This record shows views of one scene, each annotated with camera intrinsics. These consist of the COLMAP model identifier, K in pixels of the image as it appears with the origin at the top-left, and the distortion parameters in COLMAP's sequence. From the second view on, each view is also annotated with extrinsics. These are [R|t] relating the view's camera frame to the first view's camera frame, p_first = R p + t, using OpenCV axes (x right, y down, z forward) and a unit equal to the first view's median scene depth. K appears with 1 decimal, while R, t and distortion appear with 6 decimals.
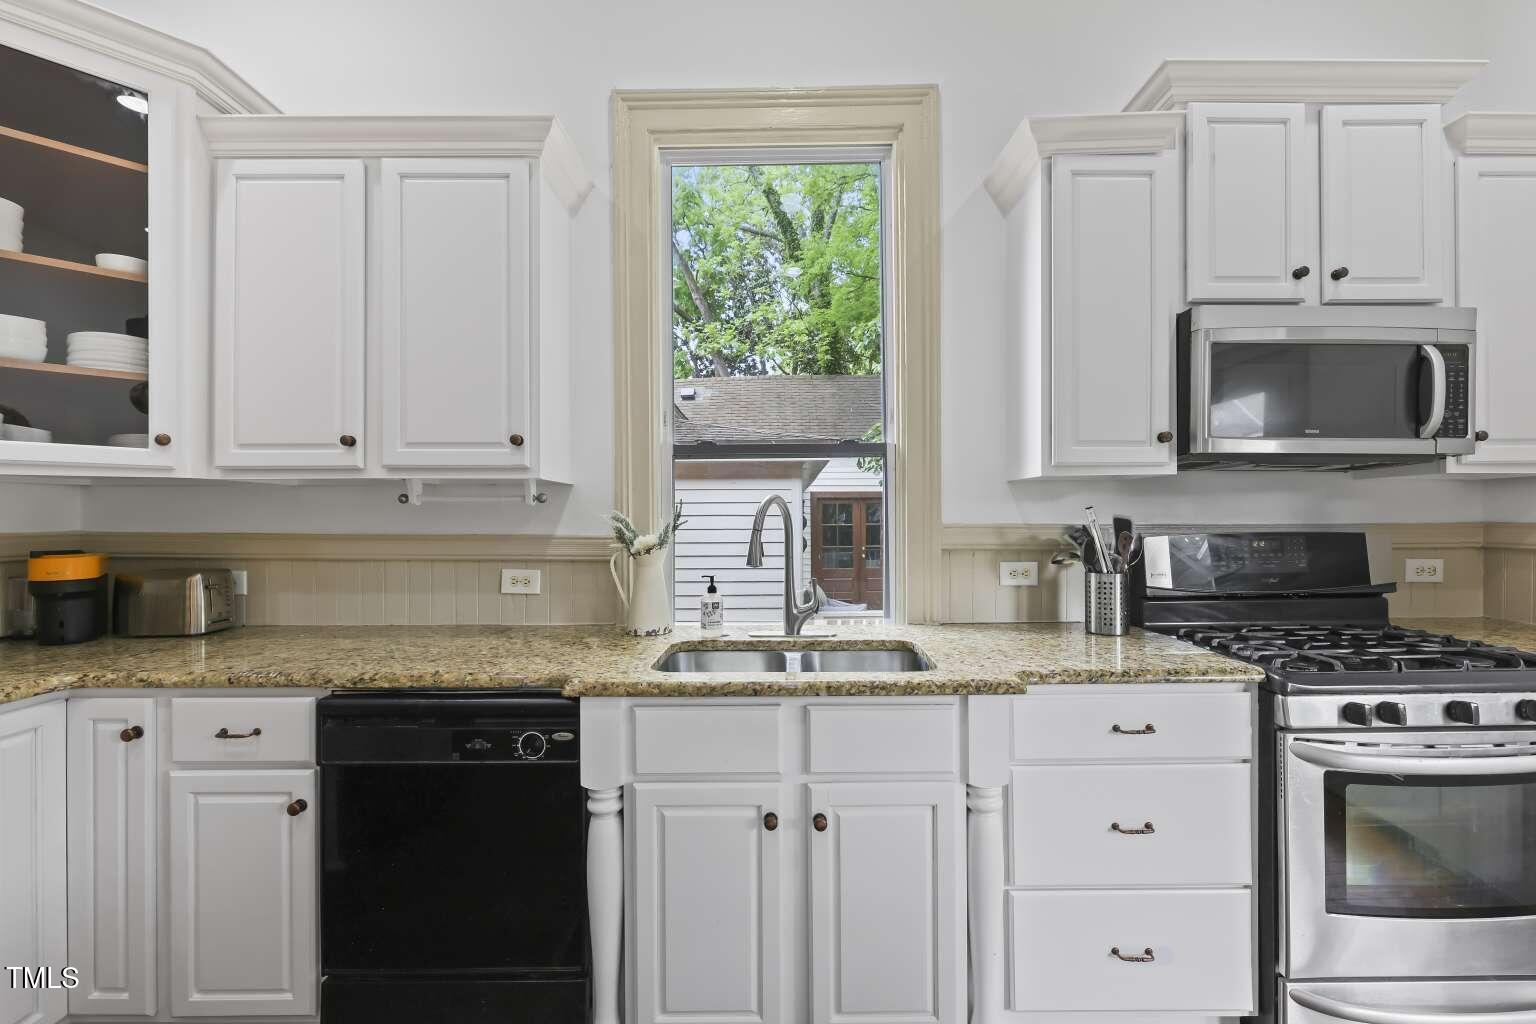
lens RADIAL K [[643.9, 0, 782.5], [0, 643.9, 515.4], [0, 0, 1]] dist [-0.002486, -0.000129]
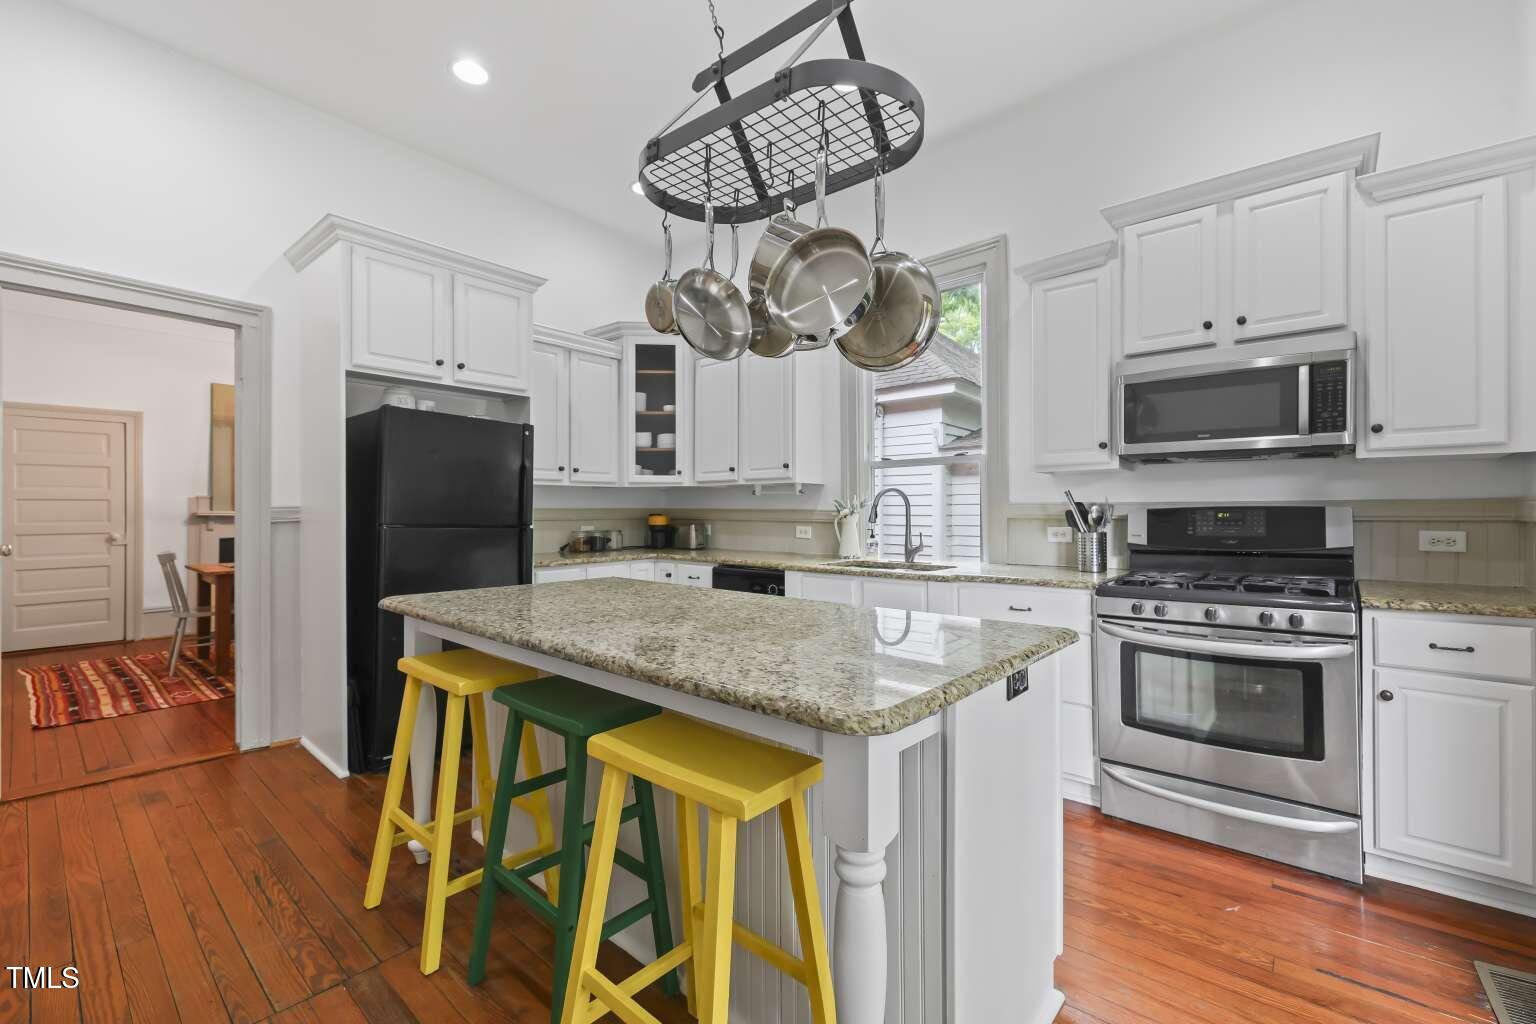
lens RADIAL K [[643.9, 0, 764.9], [0, 643.9, 507.5], [0, 0, 1]] dist [-0.002486, -0.000129]
pose [[0.750704, -0.002189, -0.660635, 0.973124], [0.001211, 0.999997, -0.001938, 0.031861], [0.660637, 0.000655, 0.750705, -0.706370]]
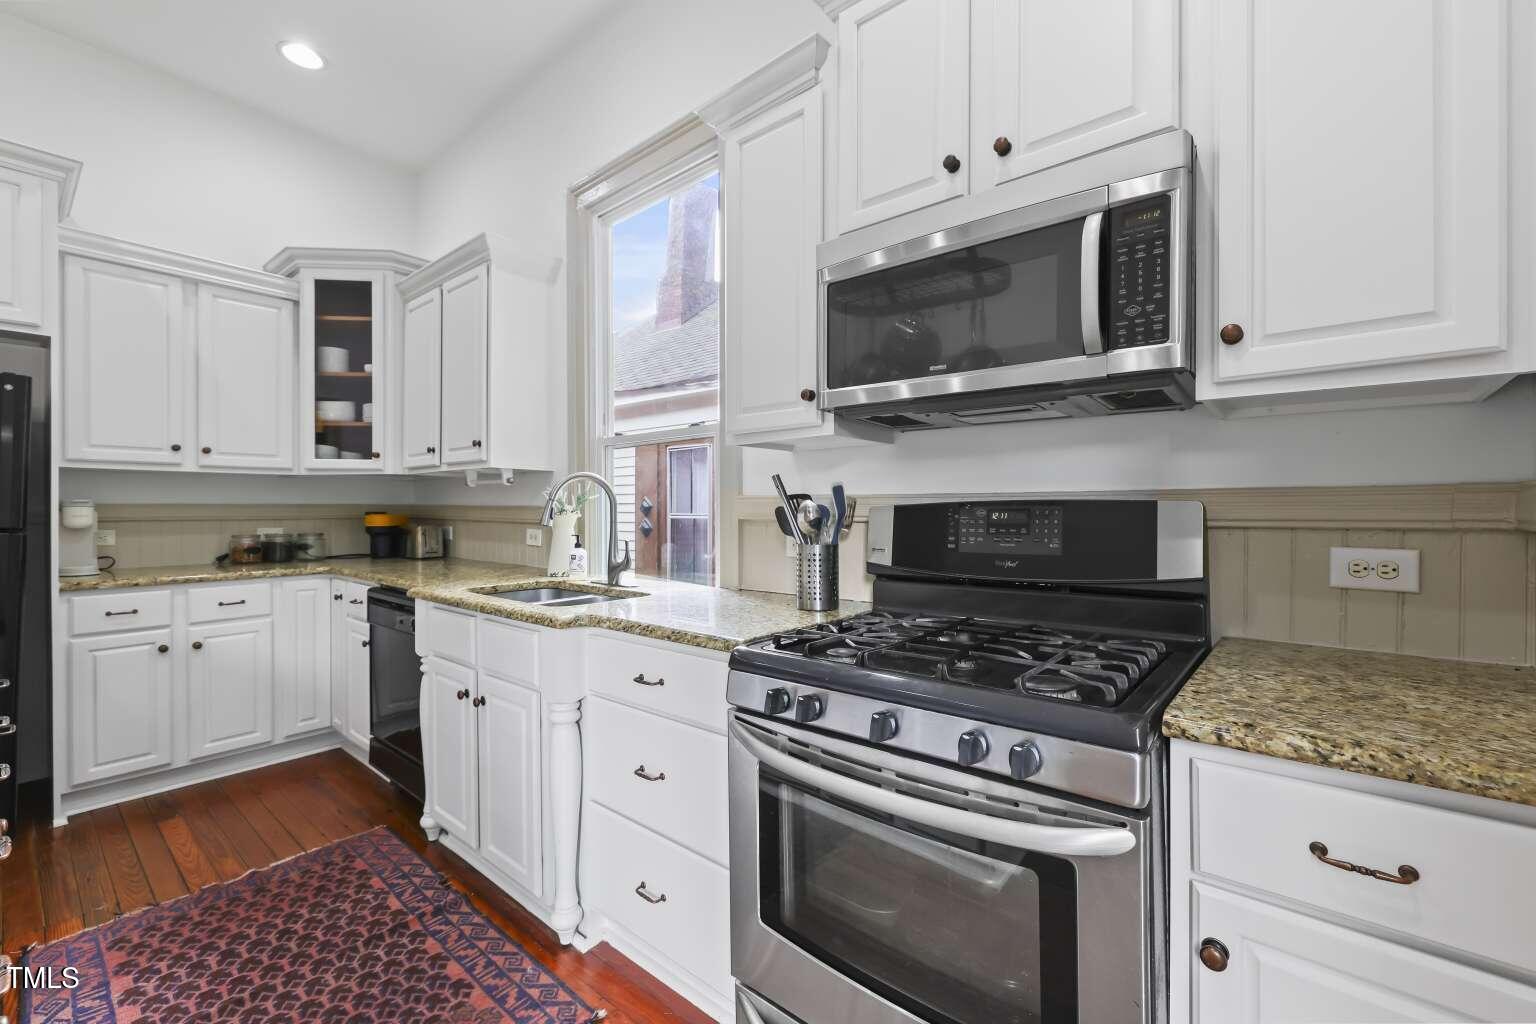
lens RADIAL K [[643.9, 0, 765.9], [0, 643.9, 507.2], [0, 0, 1]] dist [-0.002486, -0.000129]
pose [[0.758328, 0.001078, -0.651872, 1.098101], [-0.000506, 0.999999, 0.001066, 0.035603], [0.651873, -0.000478, 0.758328, 0.252904]]
